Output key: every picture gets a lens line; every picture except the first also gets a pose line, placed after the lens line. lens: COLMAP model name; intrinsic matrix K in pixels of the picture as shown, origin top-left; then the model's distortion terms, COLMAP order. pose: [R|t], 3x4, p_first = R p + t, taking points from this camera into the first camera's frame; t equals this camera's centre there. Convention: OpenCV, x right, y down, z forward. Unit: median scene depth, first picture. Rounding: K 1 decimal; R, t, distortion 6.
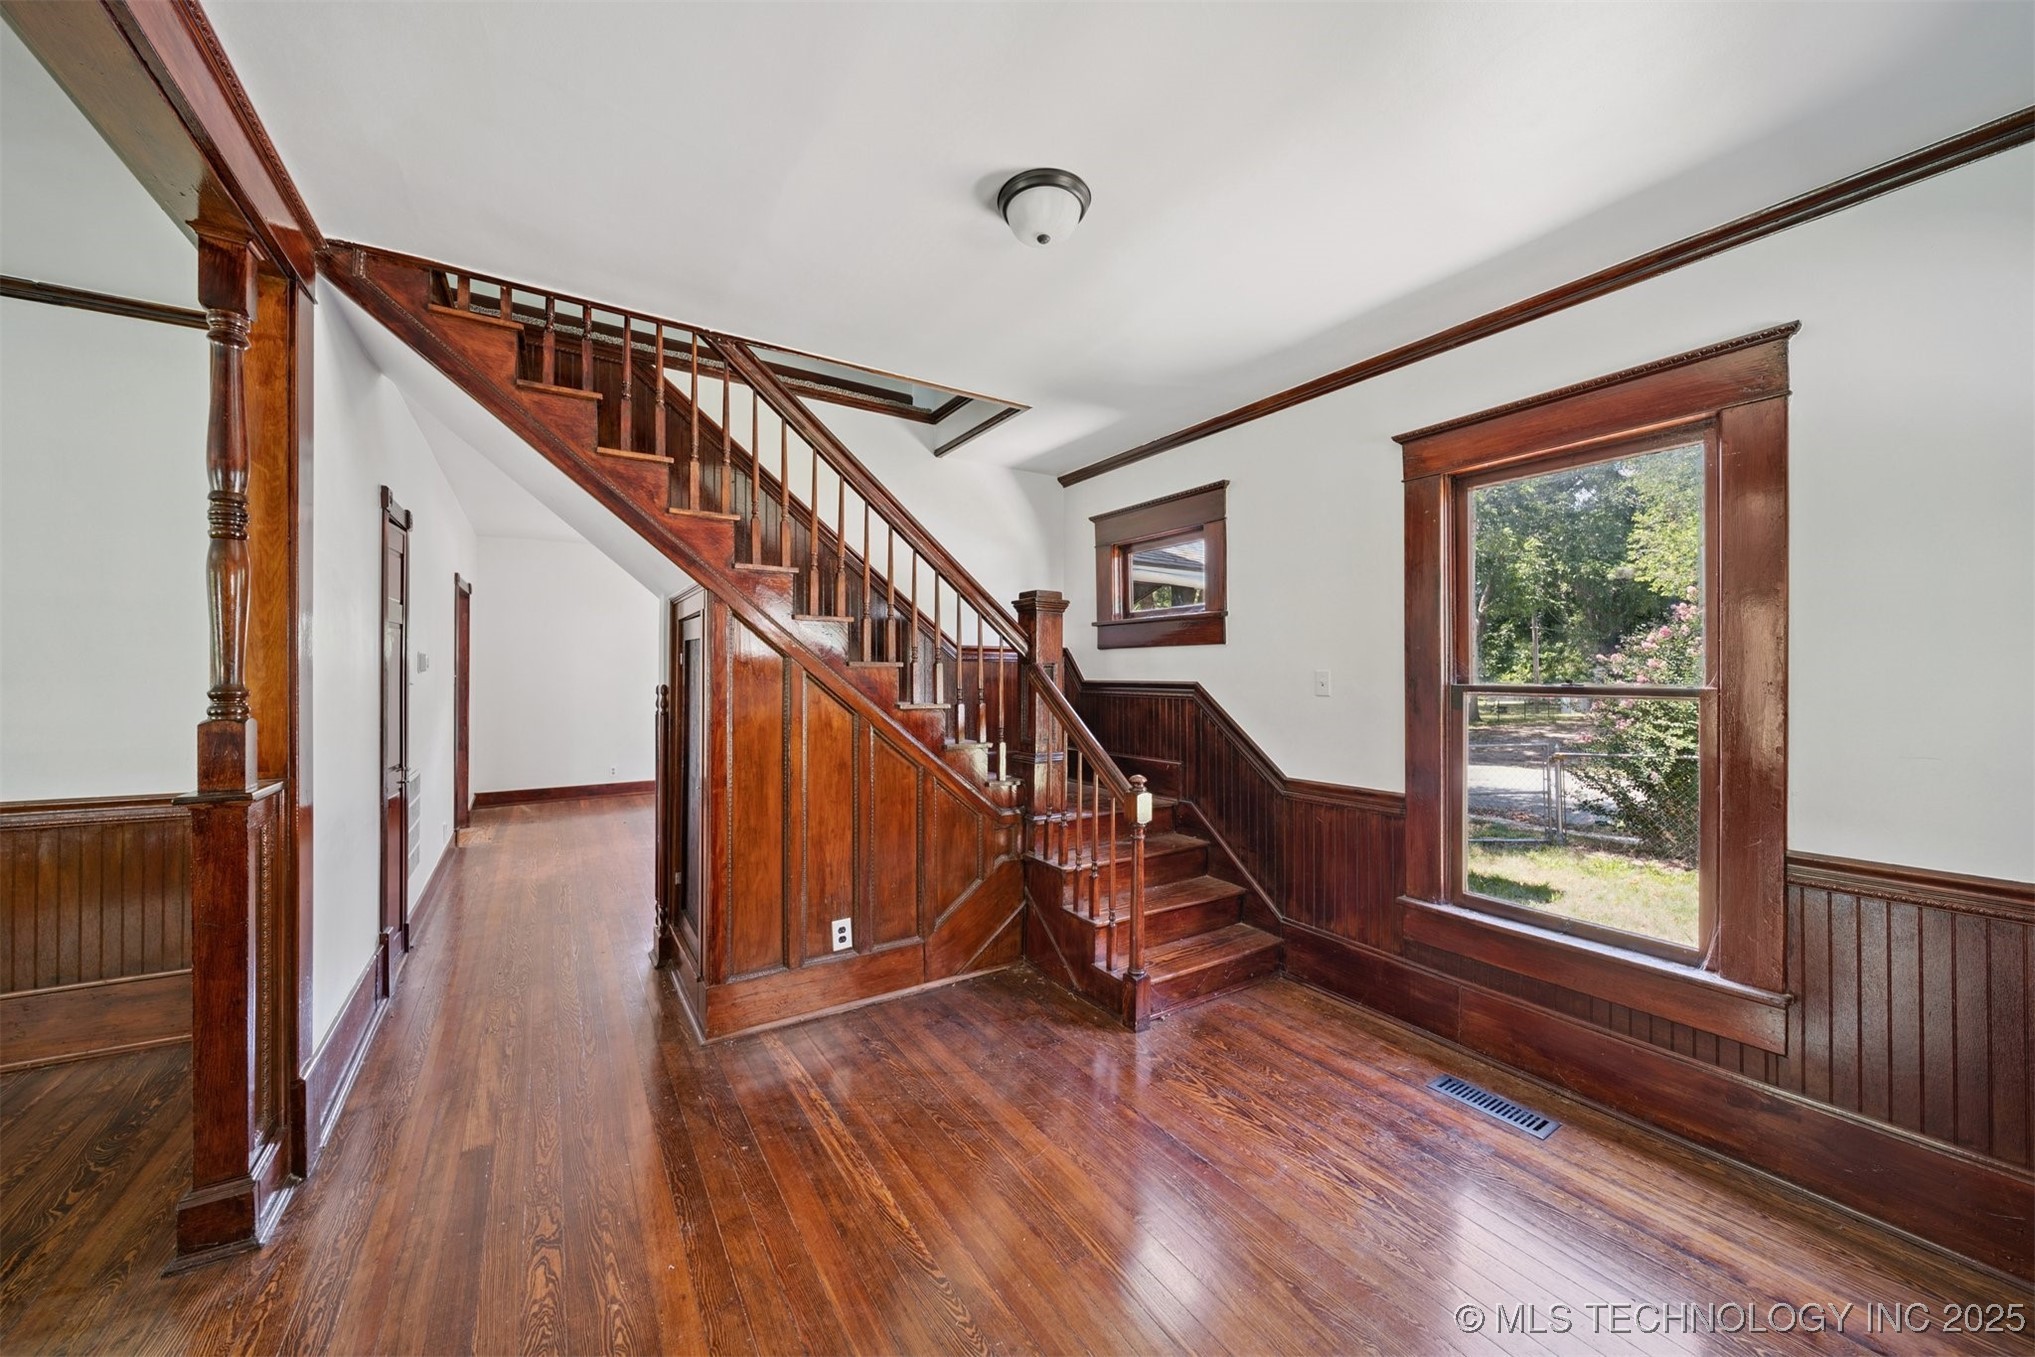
lens RADIAL K [[718.8, 0, 1002.6], [0, 718.8, 668.1], [0, 0, 1]] dist [-0.001519, -0.000589]
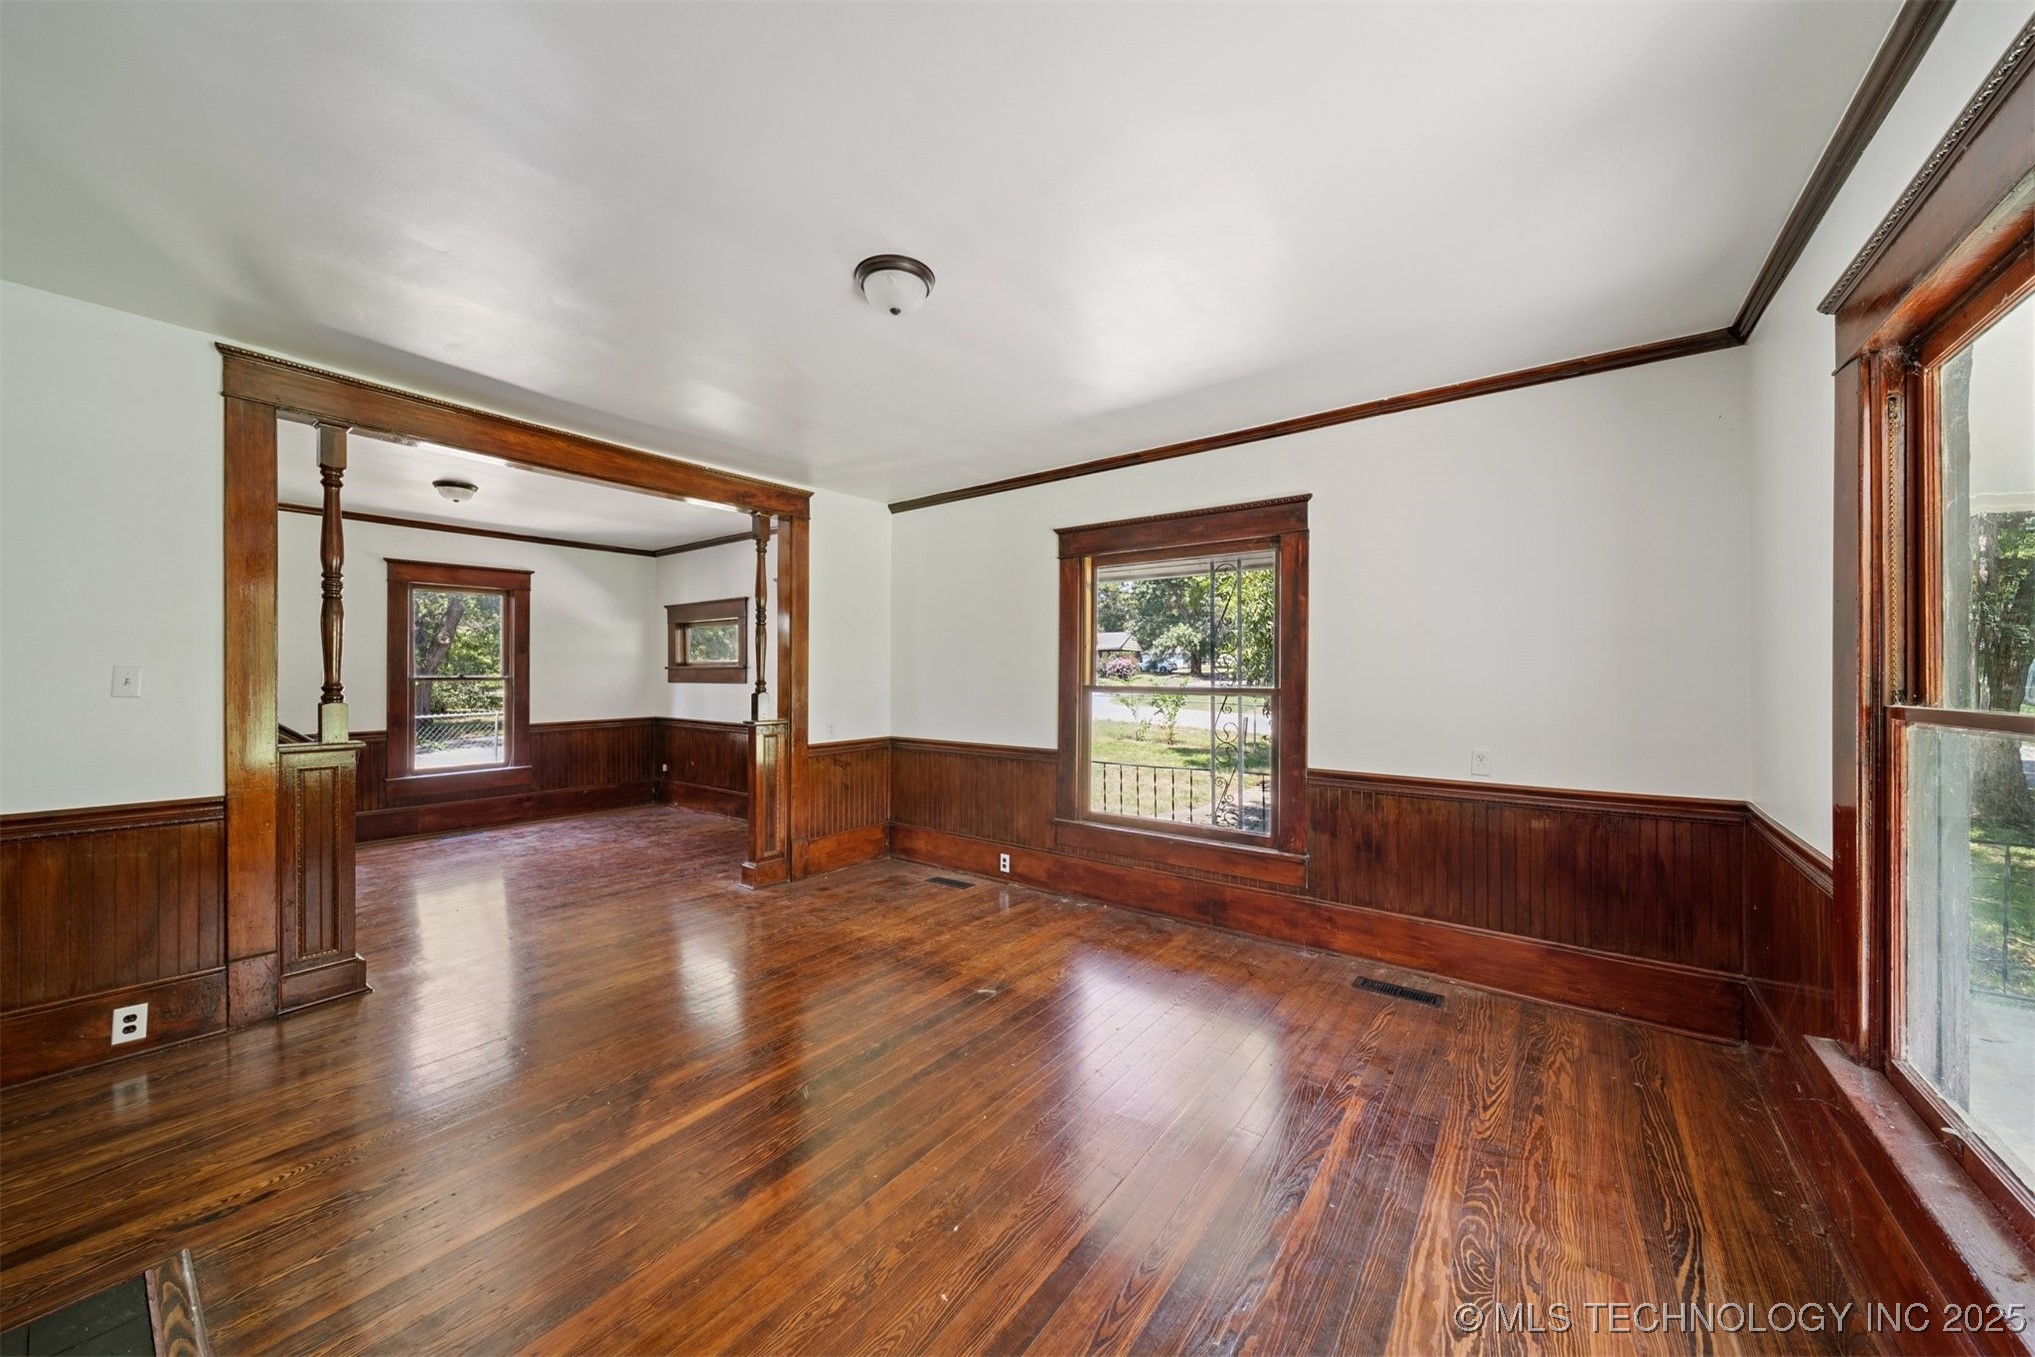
lens RADIAL K [[718.8, 0, 1009.8], [0, 718.8, 673.7], [0, 0, 1]] dist [-0.001519, -0.000589]
pose [[-0.353676, -0.007962, 0.935334, -2.083366], [-0.008446, 0.999950, 0.005319, -0.016775], [-0.935330, -0.006019, -0.353725, 0.044813]]
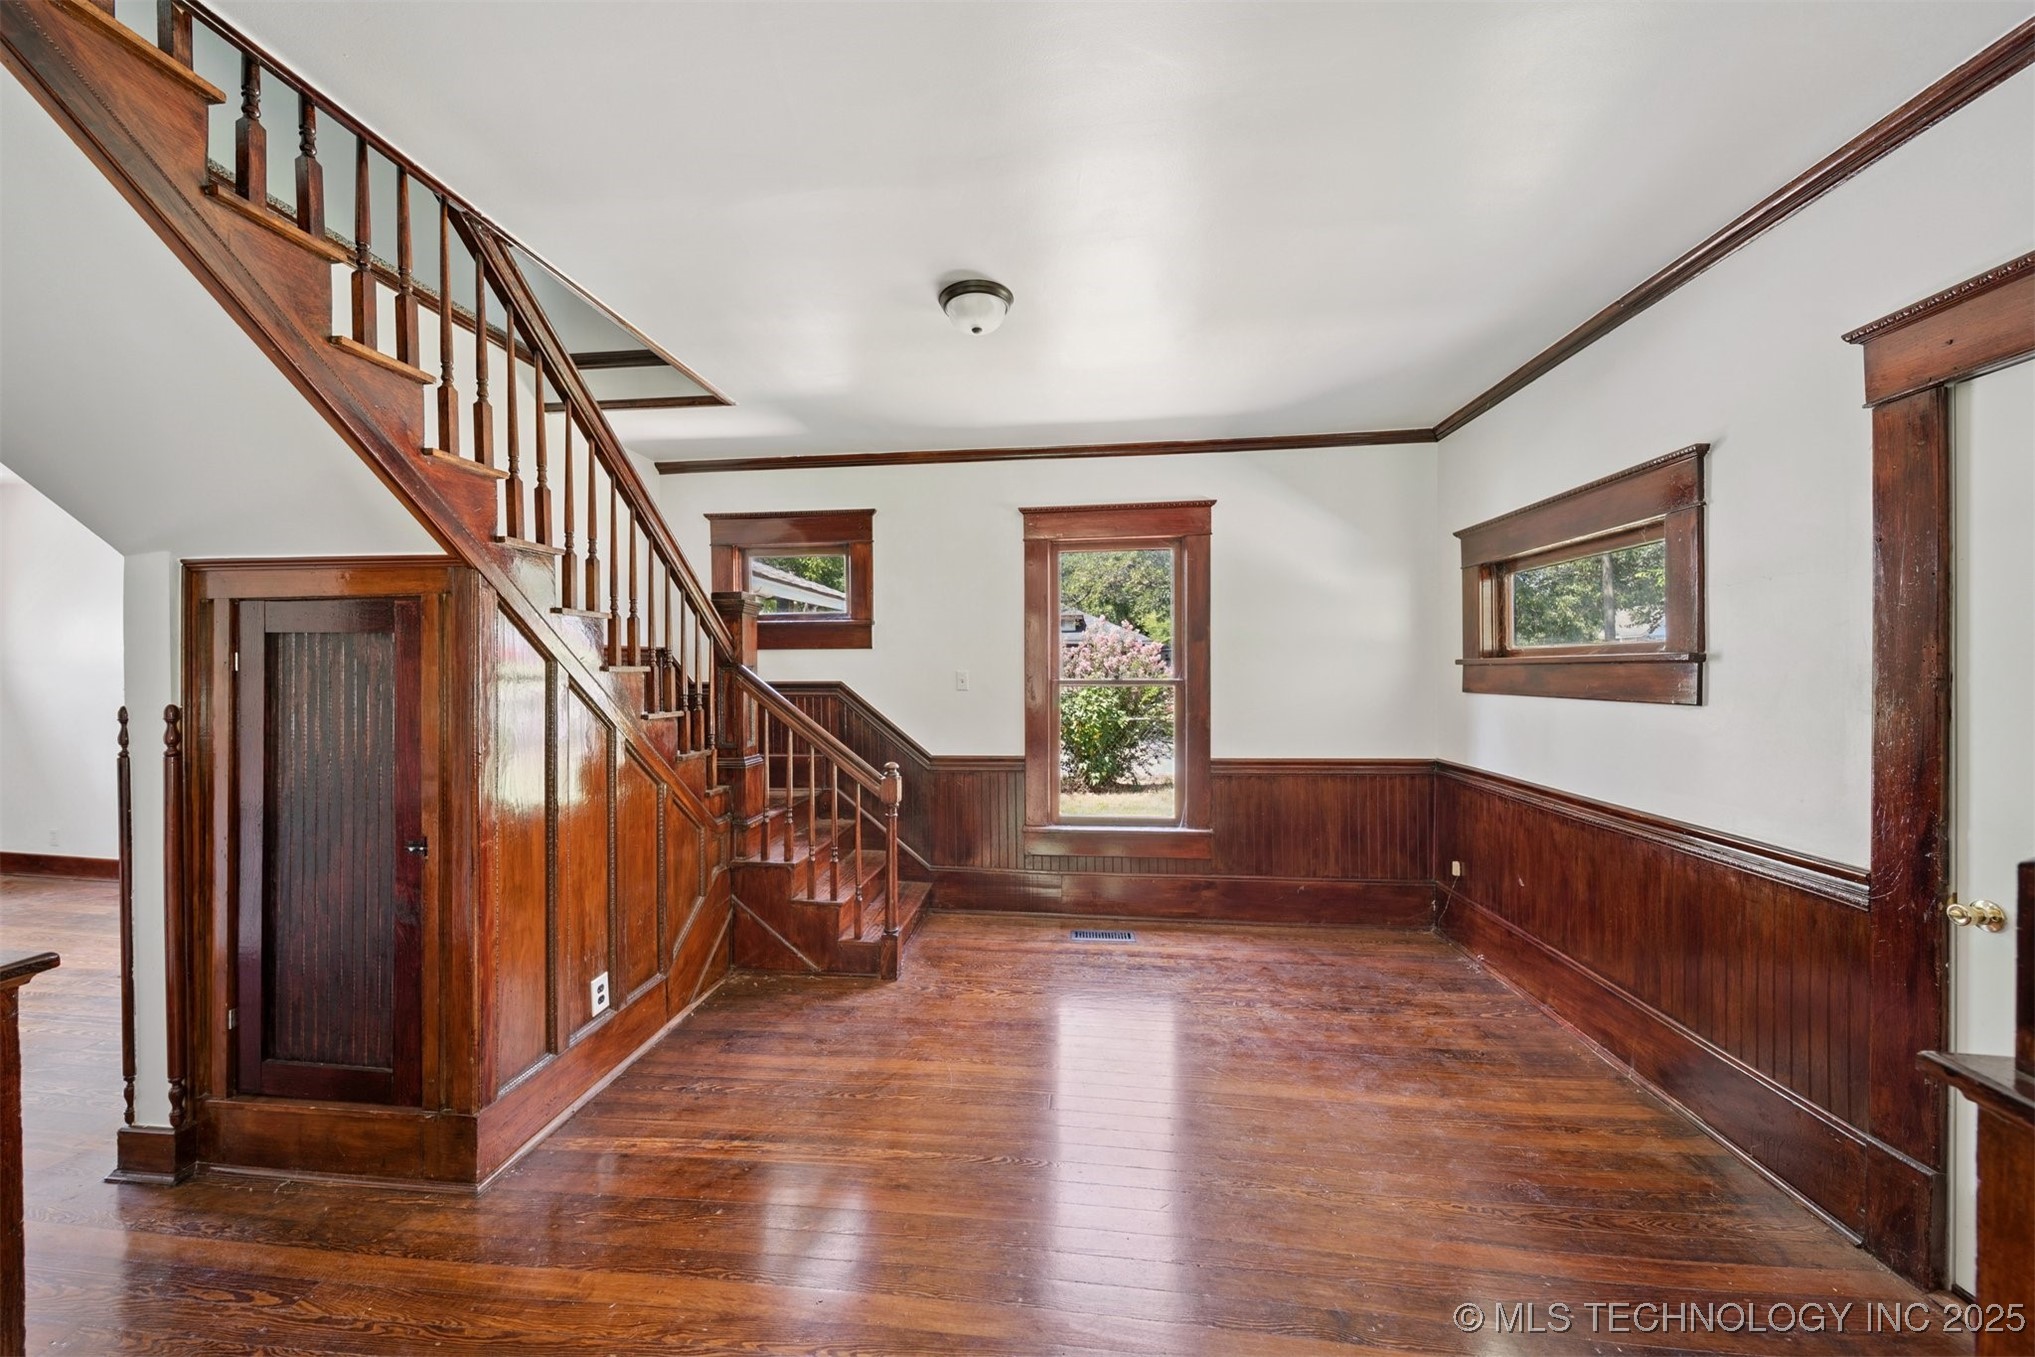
lens RADIAL K [[718.8, 0, 1004.4], [0, 718.8, 666.6], [0, 0, 1]] dist [-0.001519, -0.000589]
pose [[0.629865, -0.005786, 0.776683, -0.607383], [0.002371, 0.999982, 0.005527, -0.012998], [-0.776701, -0.001640, 0.629867, 0.118679]]
